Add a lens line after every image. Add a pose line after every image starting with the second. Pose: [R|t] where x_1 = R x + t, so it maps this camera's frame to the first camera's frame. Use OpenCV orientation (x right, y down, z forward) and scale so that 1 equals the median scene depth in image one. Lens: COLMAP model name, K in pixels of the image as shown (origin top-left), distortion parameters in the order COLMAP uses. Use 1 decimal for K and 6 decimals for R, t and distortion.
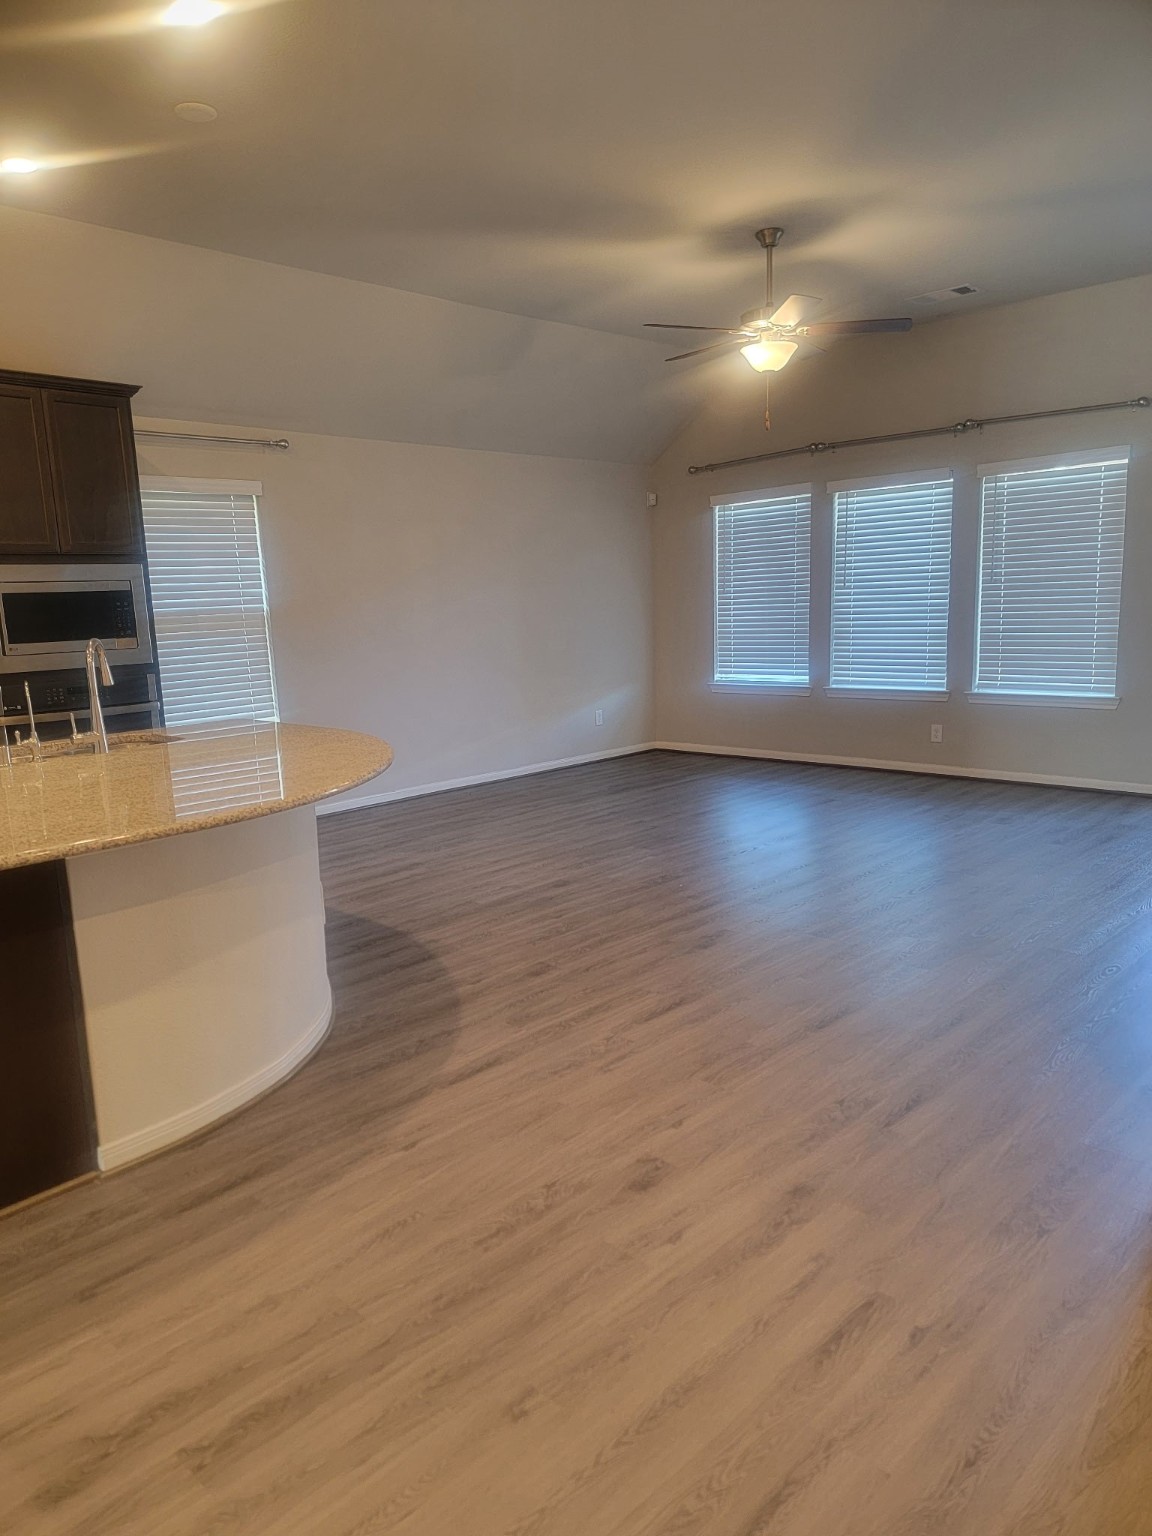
lens RADIAL K [[1060.1, 0, 557.3], [0, 1060.1, 784.4], [0, 0, 1]] dist [0.077864, -0.053719]
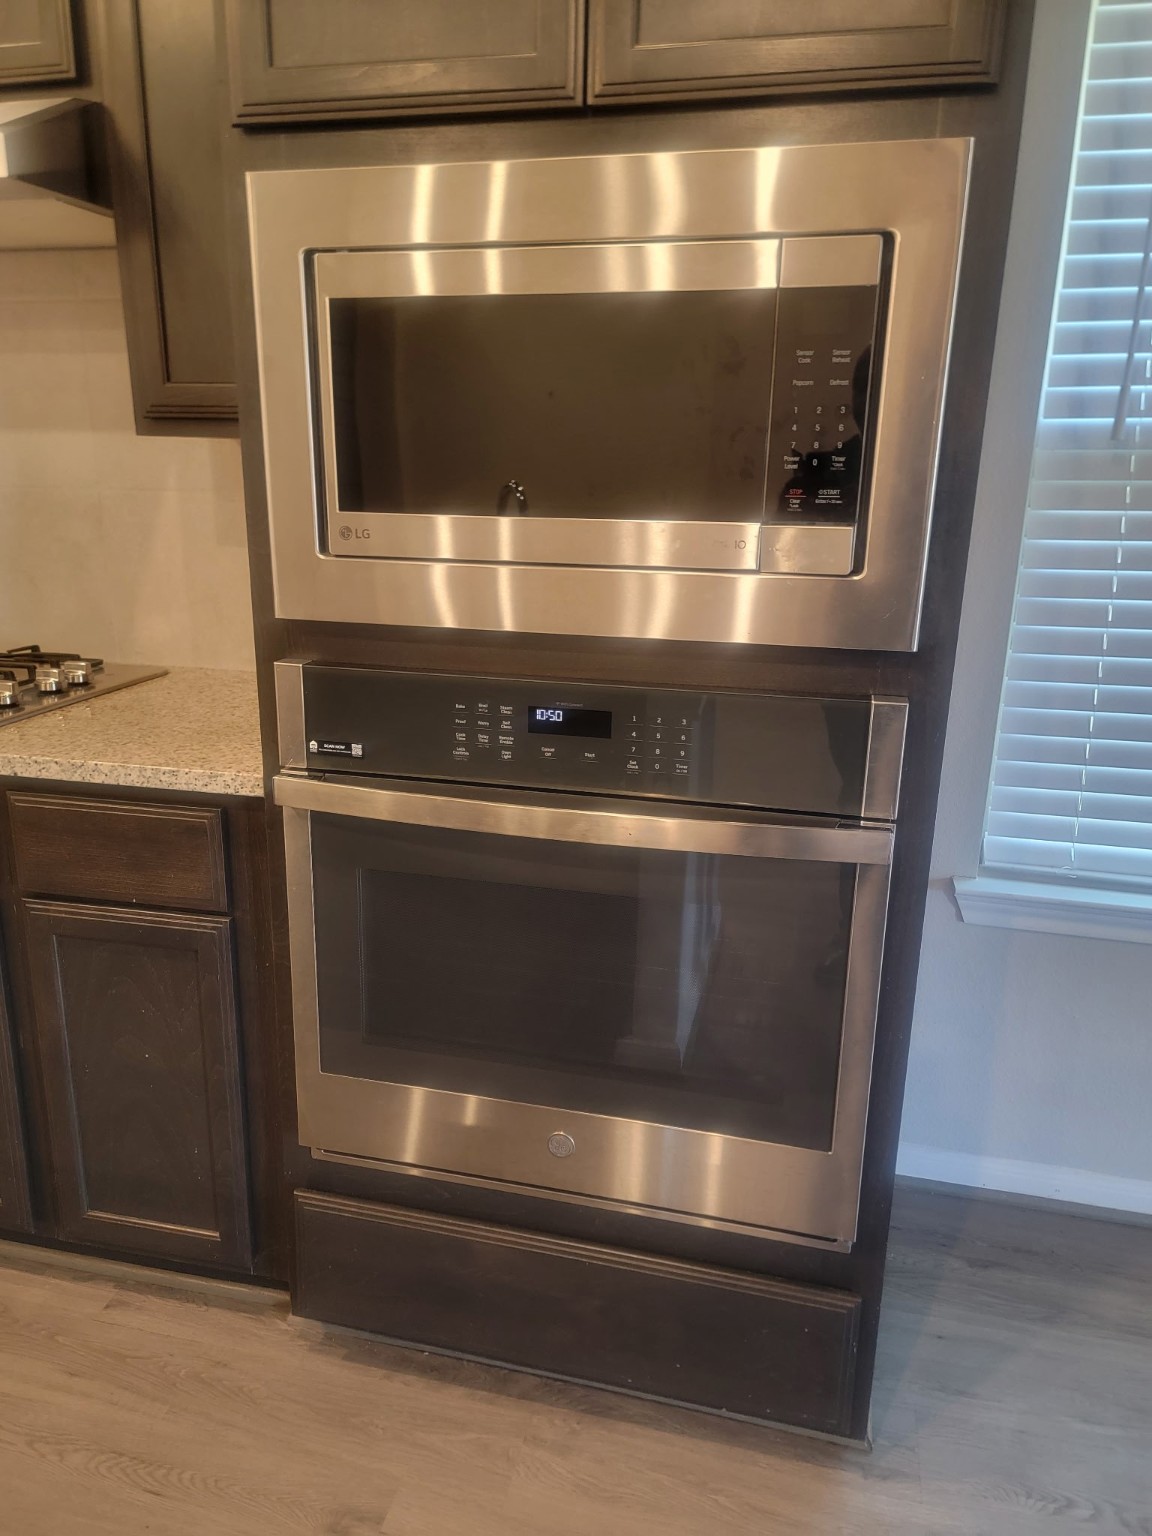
lens RADIAL K [[1060.1, 0, 573.9], [0, 1060.1, 775.2], [0, 0, 1]] dist [0.077864, -0.053719]
pose [[0.510027, 0.286978, -0.810874, -0.302913], [-0.188701, 0.957068, 0.220028, -0.162502], [0.839205, 0.040793, 0.542284, 1.085271]]
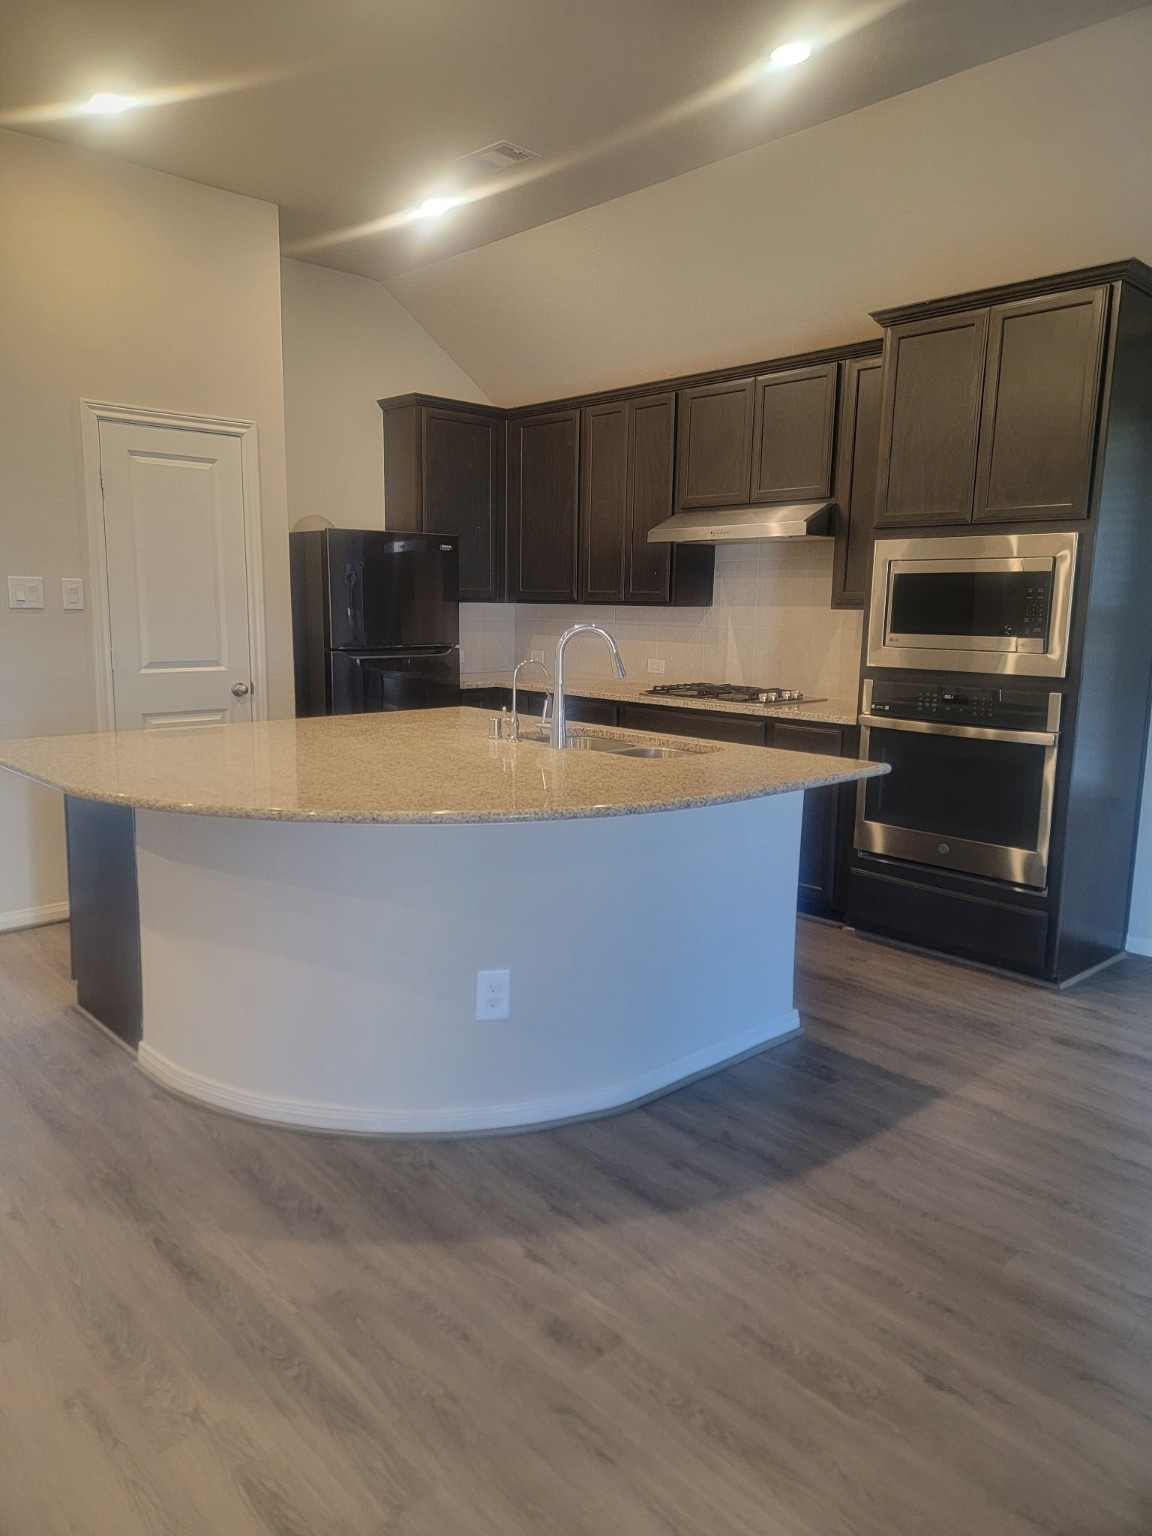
lens RADIAL K [[1060.1, 0, 562.9], [0, 1060.1, 752.1], [0, 0, 1]] dist [0.077864, -0.053719]
pose [[-0.055150, 0.183433, -0.981484, 0.420999], [-0.190664, 0.962957, 0.190684, -0.180362], [0.980105, 0.197650, -0.018133, 0.929694]]
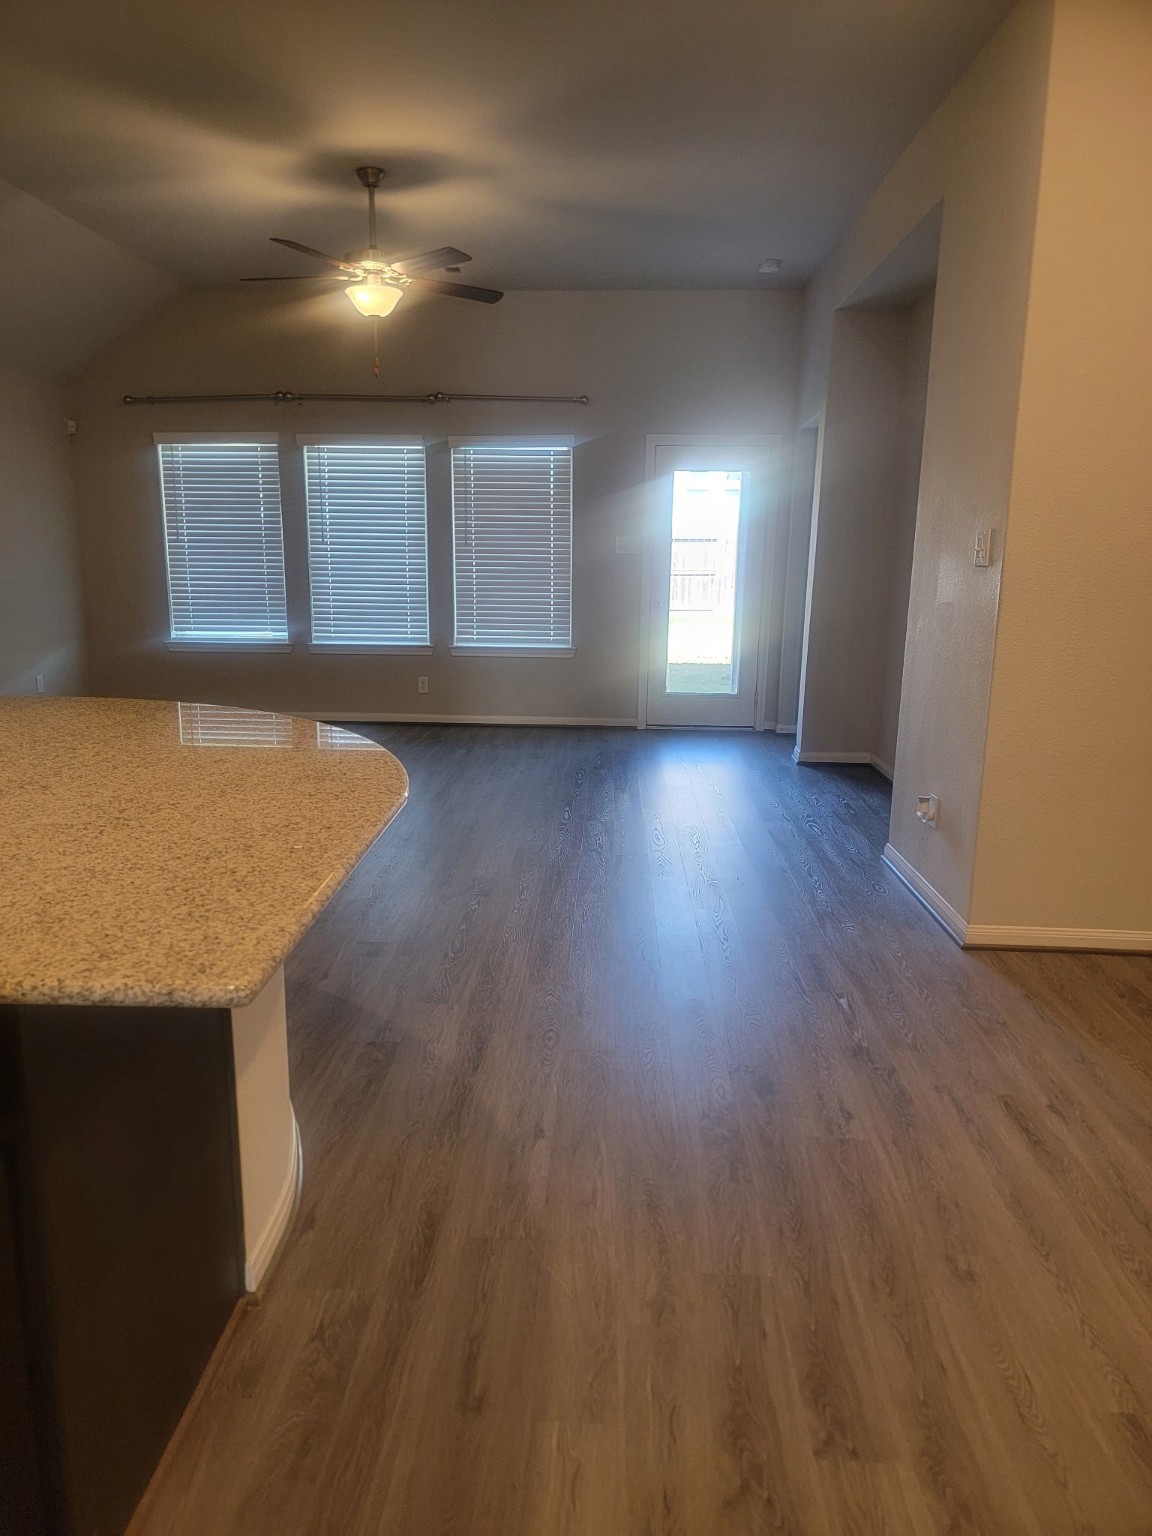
lens RADIAL K [[1060.1, 0, 556.2], [0, 1060.1, 776.7], [0, 0, 1]] dist [0.077864, -0.053719]
pose [[0.747886, -0.100609, 0.656159, -0.473053], [0.082973, 0.994864, 0.057970, -0.011941], [-0.658622, 0.011089, 0.752393, 0.201611]]
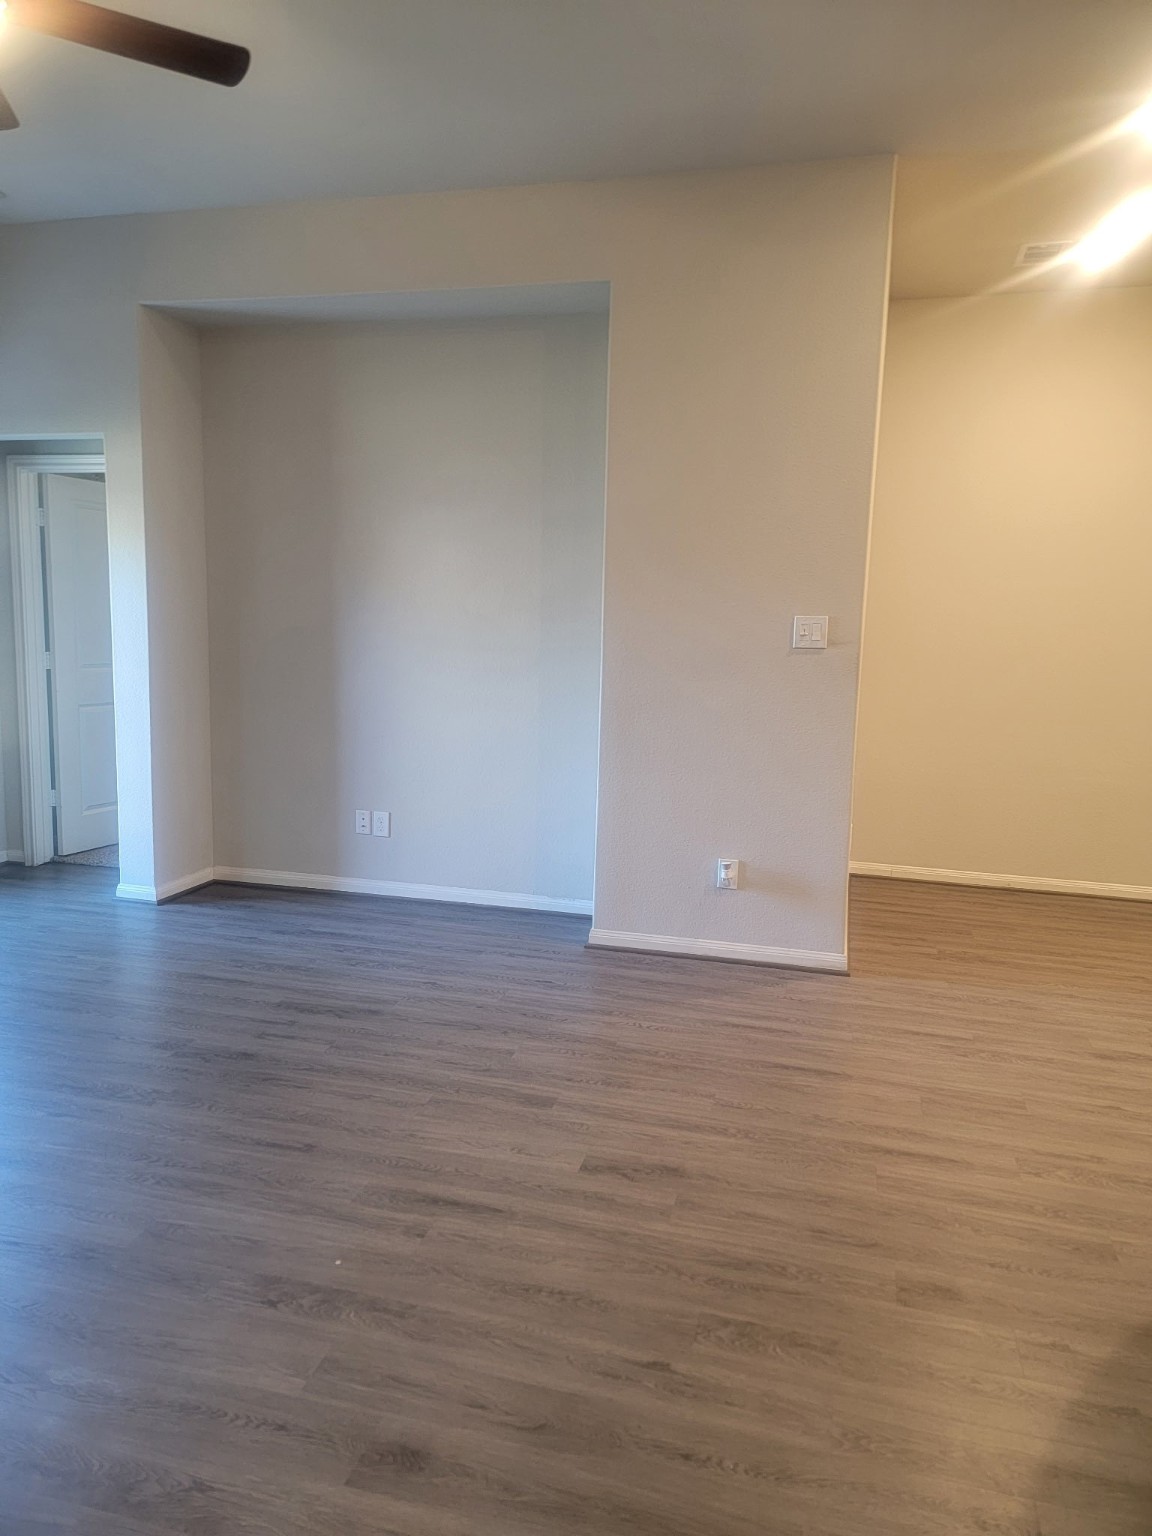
lens RADIAL K [[1060.1, 0, 573.9], [0, 1060.1, 758.3], [0, 0, 1]] dist [0.077864, -0.053719]
pose [[-0.491191, -0.092318, 0.866146, -0.384837], [0.148062, 0.971048, 0.187465, -0.228949], [-0.858376, 0.220324, -0.463301, 1.336164]]
